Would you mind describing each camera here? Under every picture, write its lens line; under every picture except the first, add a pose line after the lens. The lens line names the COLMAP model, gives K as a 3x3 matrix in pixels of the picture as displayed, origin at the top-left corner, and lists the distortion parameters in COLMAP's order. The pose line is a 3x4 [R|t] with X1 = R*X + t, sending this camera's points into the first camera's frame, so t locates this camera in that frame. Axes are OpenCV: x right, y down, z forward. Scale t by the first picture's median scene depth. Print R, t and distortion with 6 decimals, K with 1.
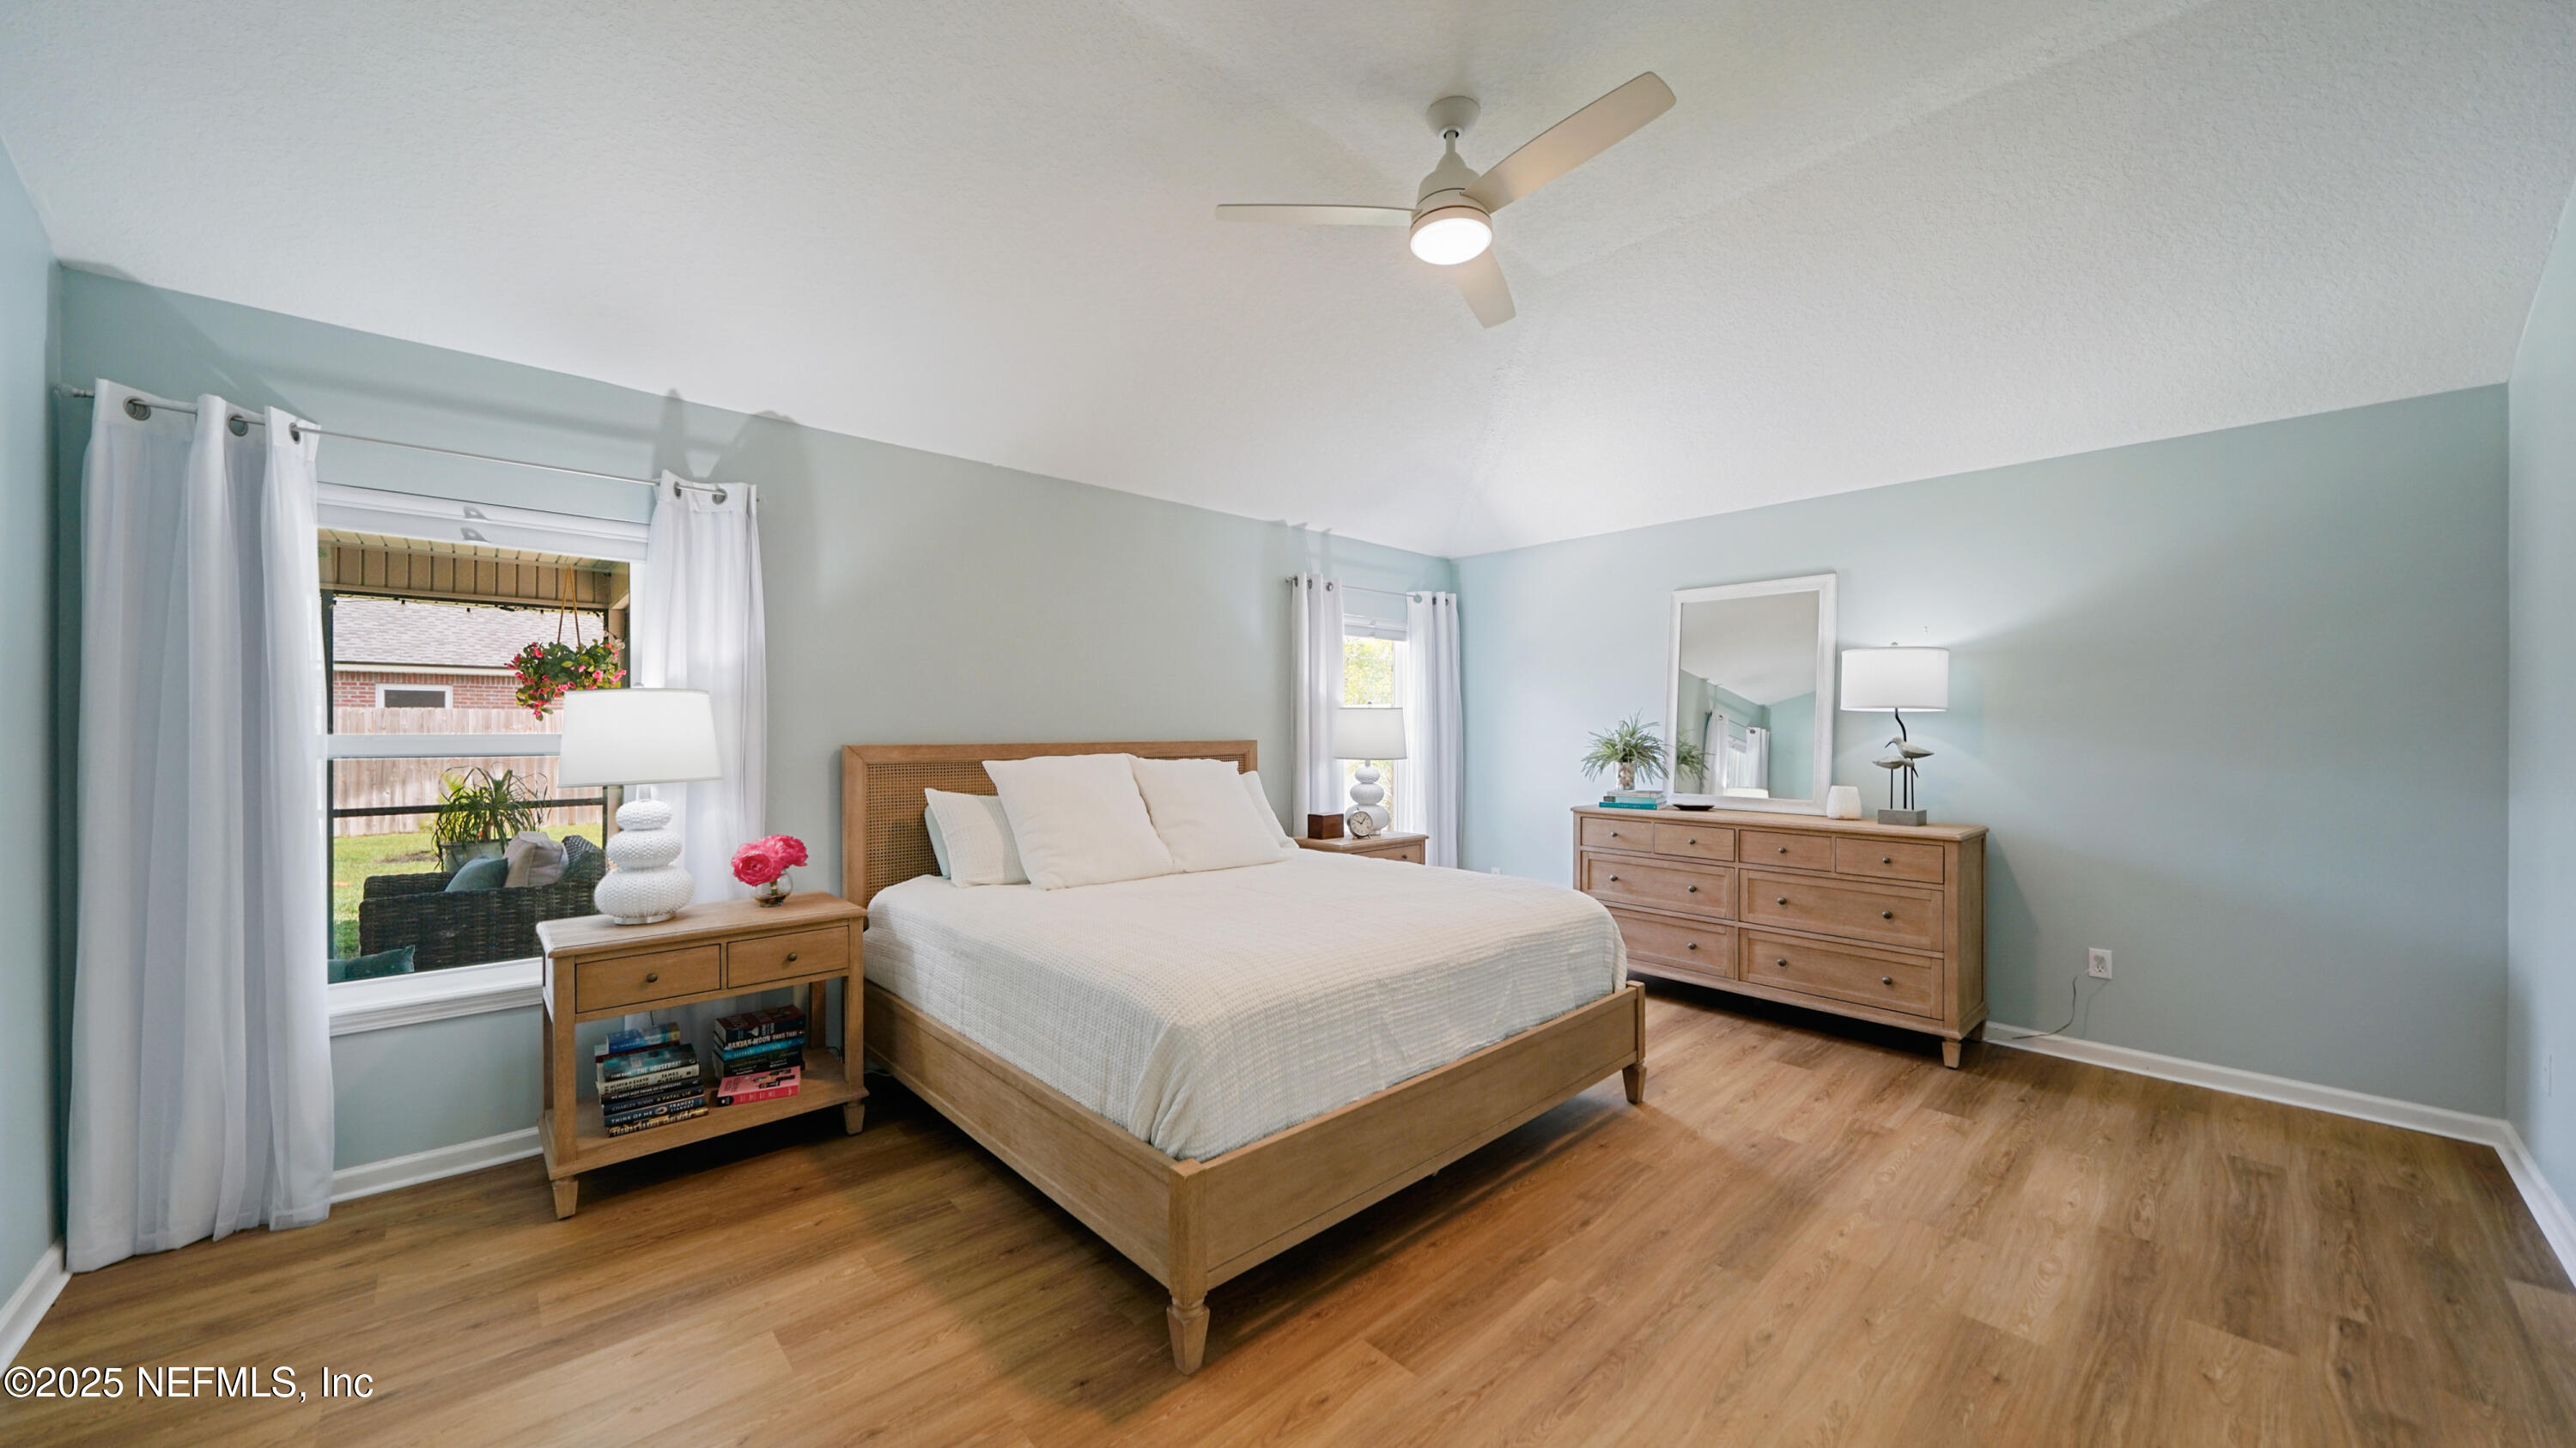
lens RADIAL K [[897.6, 0, 1307.5], [0, 897.6, 730.8], [0, 0, 1]] dist [-0.002335, -0.000879]
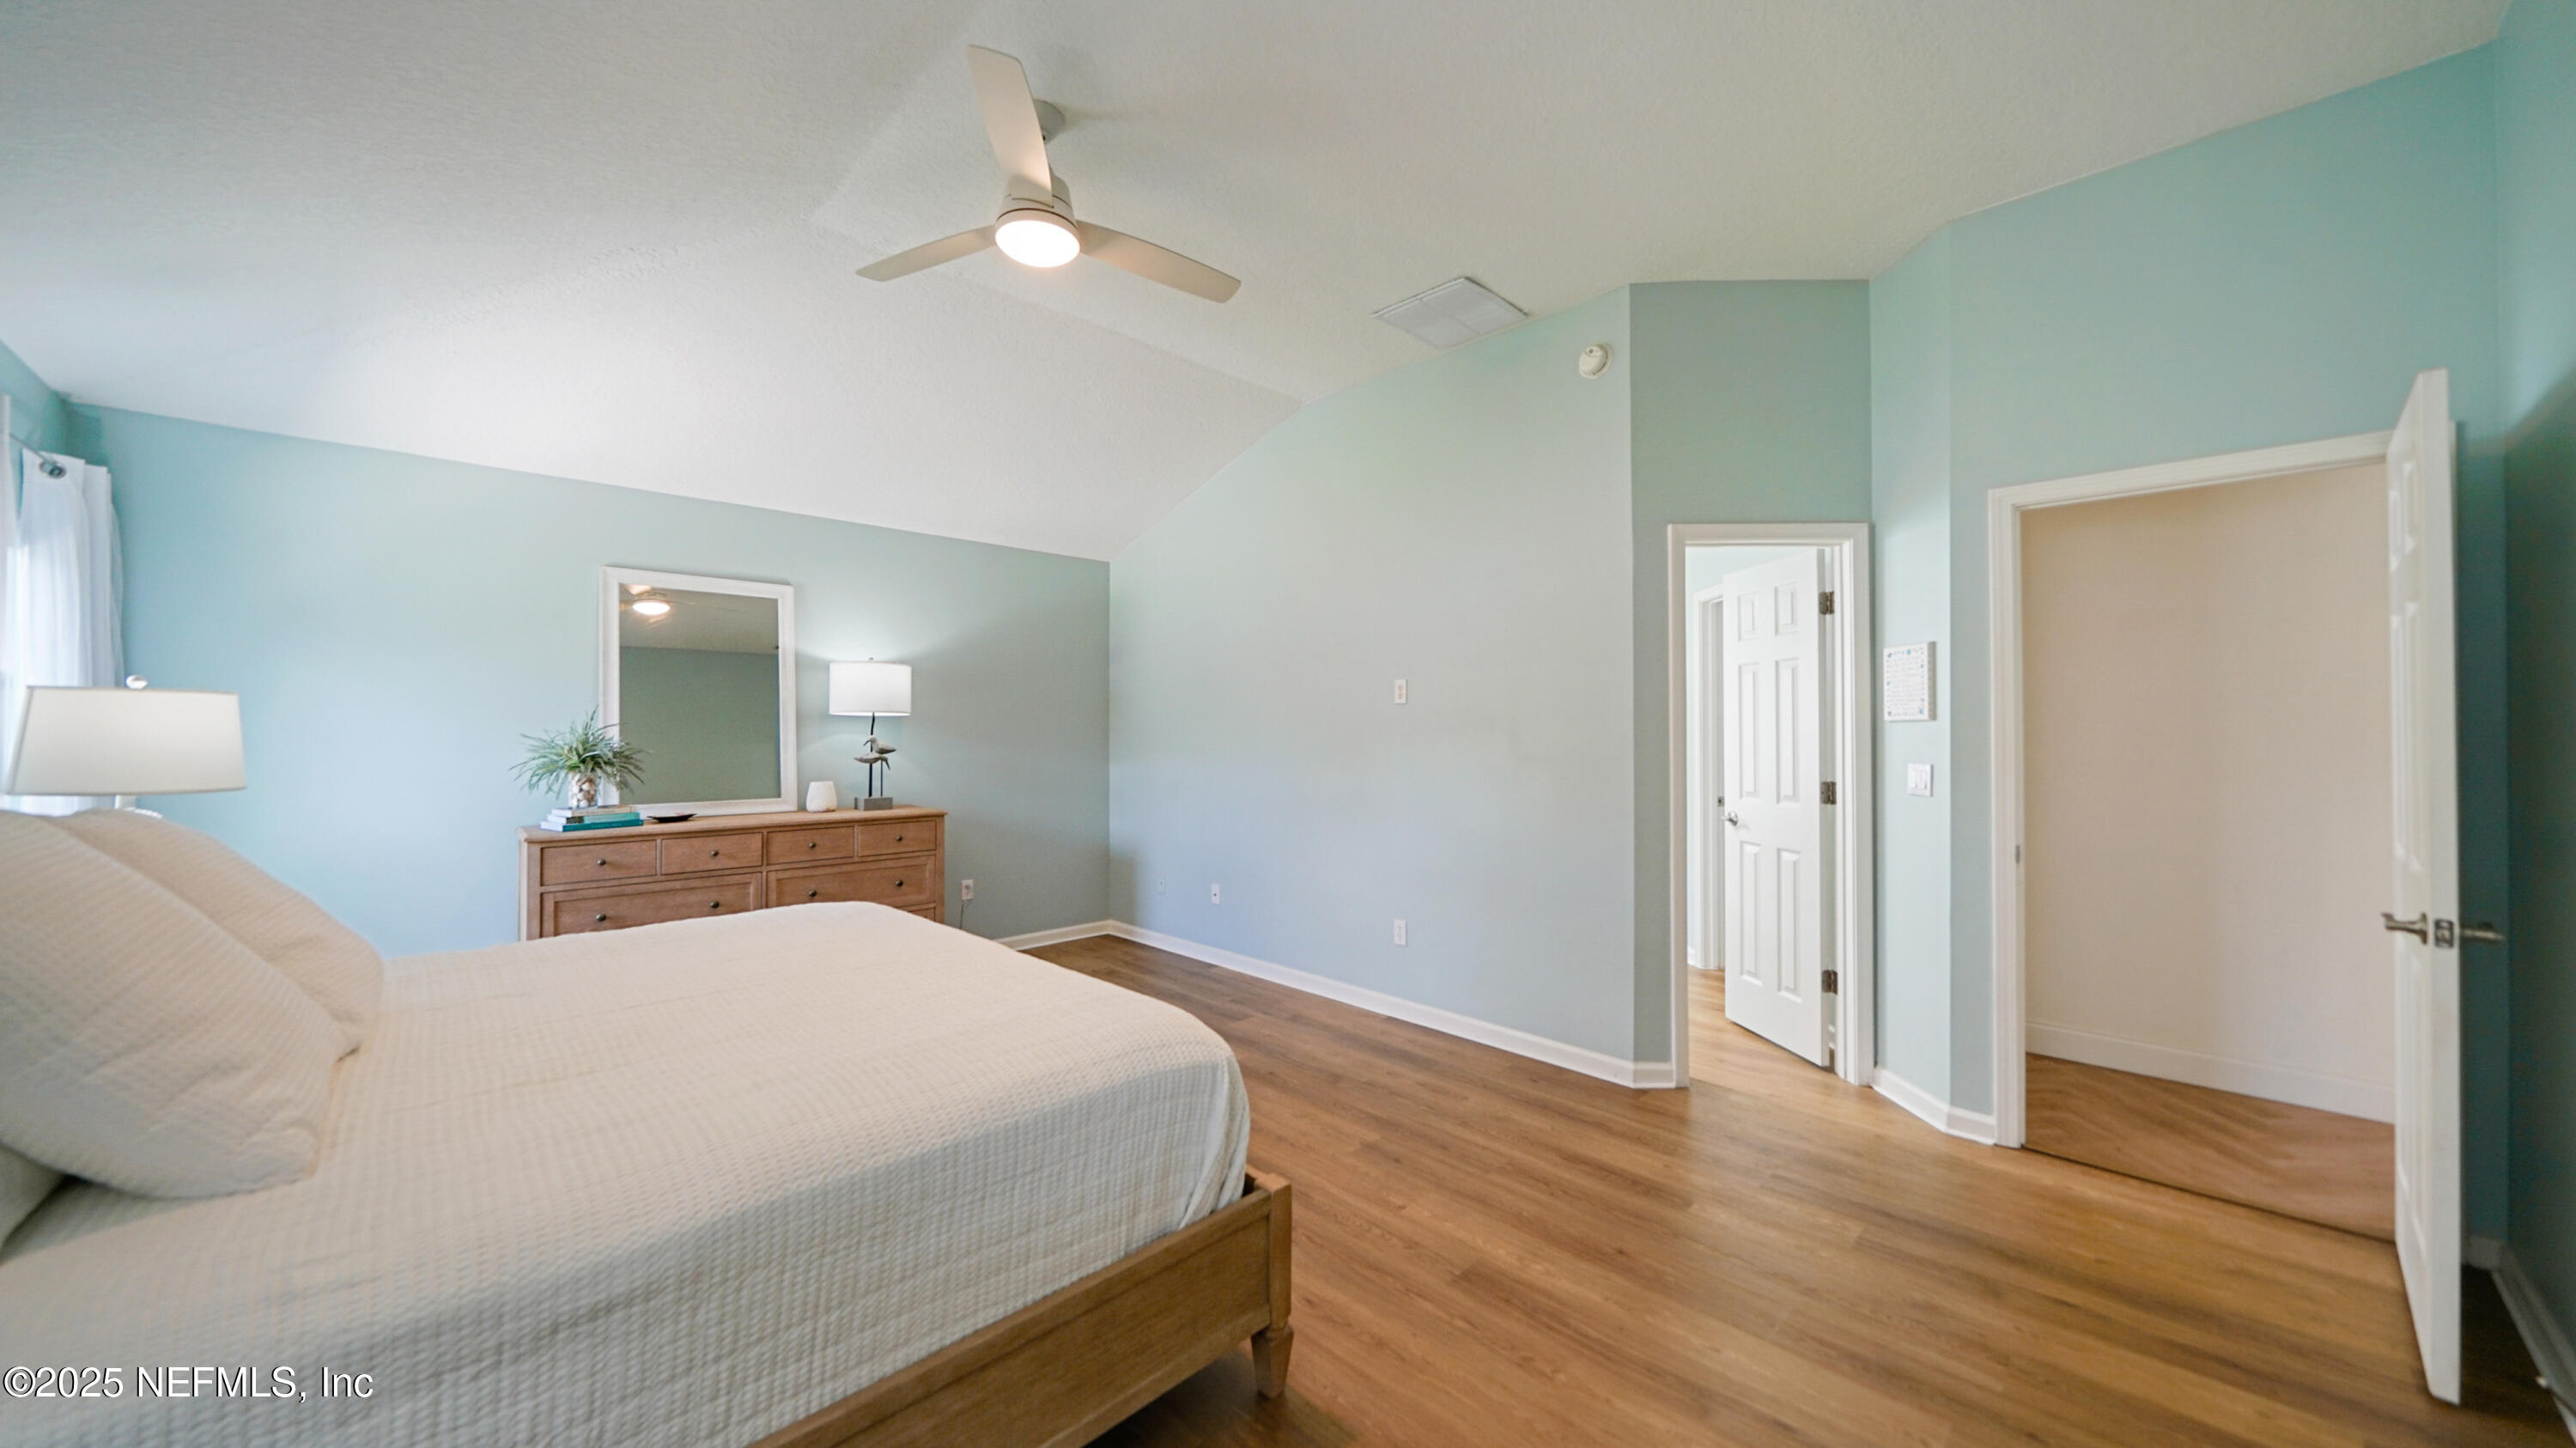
lens RADIAL K [[897.6, 0, 1276.5], [0, 897.6, 721.4], [0, 0, 1]] dist [-0.002335, -0.000879]
pose [[-0.010335, 0.002955, 0.999942, -0.523421], [-0.002307, 0.999993, -0.002979, -0.011023], [-0.999944, -0.002337, -0.010328, 0.455081]]
